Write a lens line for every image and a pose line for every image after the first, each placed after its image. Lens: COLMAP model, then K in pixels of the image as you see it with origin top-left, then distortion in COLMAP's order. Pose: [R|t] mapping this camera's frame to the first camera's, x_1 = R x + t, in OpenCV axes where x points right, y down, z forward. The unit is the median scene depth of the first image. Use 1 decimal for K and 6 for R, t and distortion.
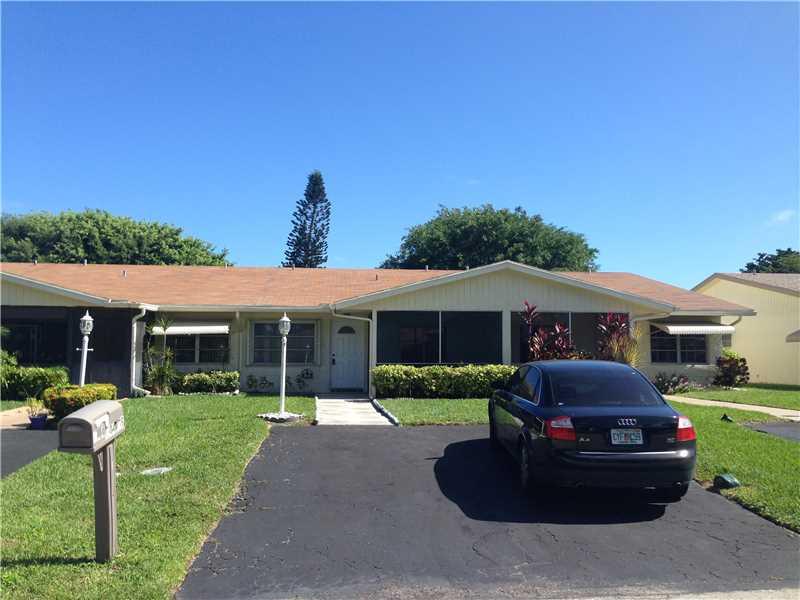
lens RADIAL K [[763.0, 0, 416.4], [0, 763.0, 309.0], [0, 0, 1]] dist [0.081733, 0.000000]
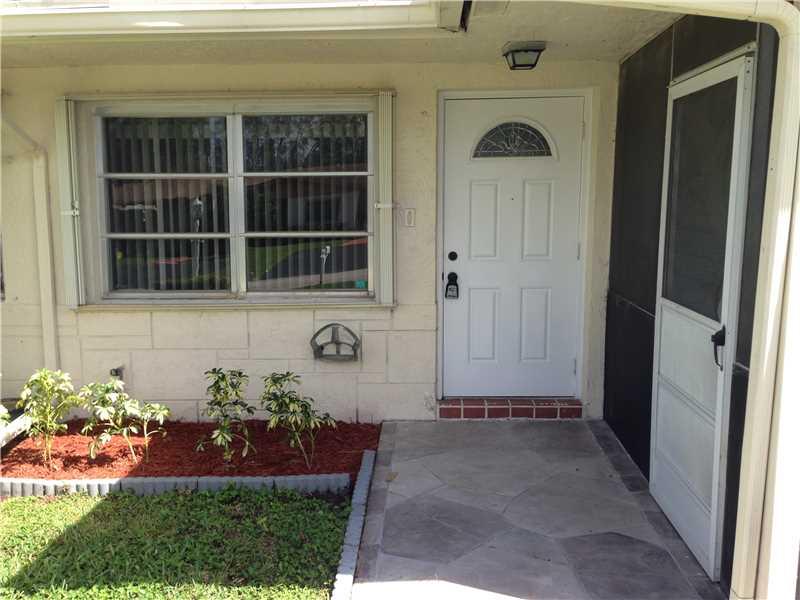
lens RADIAL K [[763.0, 0, 397.3], [0, 763.0, 304.6], [0, 0, 1]] dist [0.081733, 0.000000]
pose [[0.985843, 0.014235, -0.167065, -0.091603], [0.020148, 0.979112, 0.202320, 0.030185], [0.166455, -0.202822, 0.964964, 0.821434]]
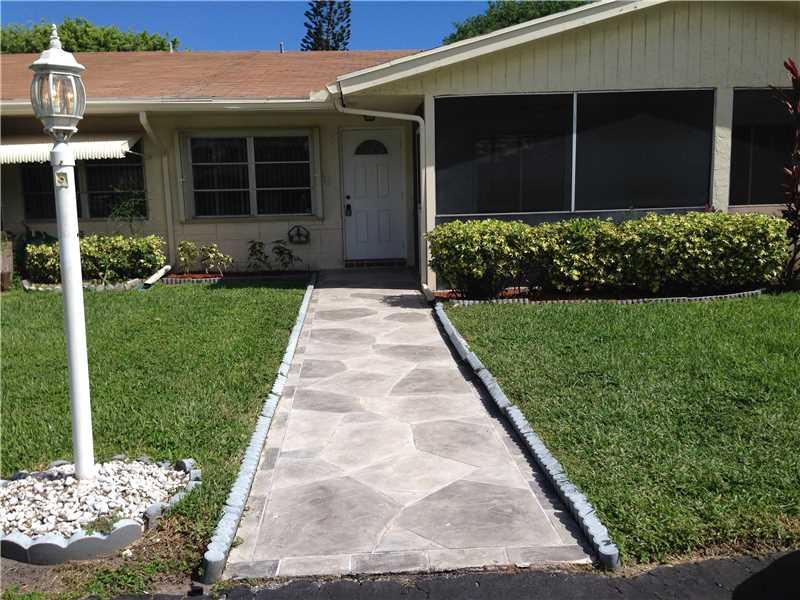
lens RADIAL K [[763.0, 0, 421.0], [0, 763.0, 300.9], [0, 0, 1]] dist [0.081733, 0.000000]
pose [[0.998954, -0.020854, -0.040696, -0.041138], [0.028891, 0.977660, 0.208198, 0.023756], [0.035445, -0.209156, 0.977240, 0.504628]]
